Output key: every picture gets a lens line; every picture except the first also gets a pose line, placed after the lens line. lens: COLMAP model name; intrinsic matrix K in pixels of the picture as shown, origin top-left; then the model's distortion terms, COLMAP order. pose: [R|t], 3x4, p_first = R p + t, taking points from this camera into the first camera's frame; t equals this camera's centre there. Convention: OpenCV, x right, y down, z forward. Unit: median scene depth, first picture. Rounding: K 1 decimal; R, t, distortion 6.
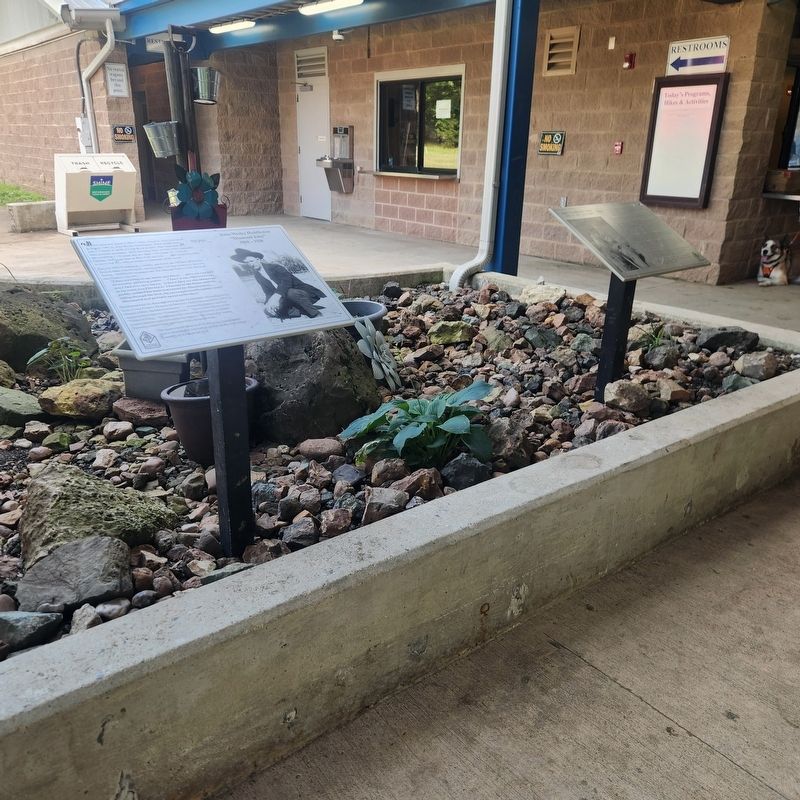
lens RADIAL K [[719.0, 0, 394.4], [0, 719.0, 403.1], [0, 0, 1]] dist [0.068128, -0.066166]
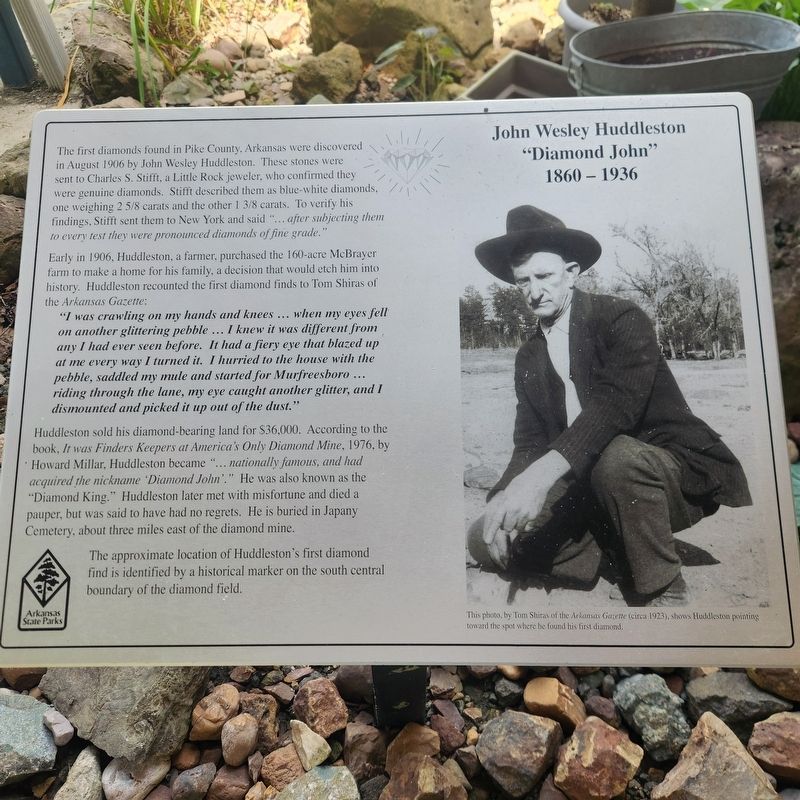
lens RADIAL K [[719.0, 0, 394.1], [0, 719.0, 395.3], [0, 0, 1]] dist [0.068128, -0.066166]
pose [[0.777309, 0.455219, -0.434243, -0.098136], [-0.180613, 0.822655, 0.539089, -0.304417], [0.602636, -0.340609, 0.721676, 0.747863]]
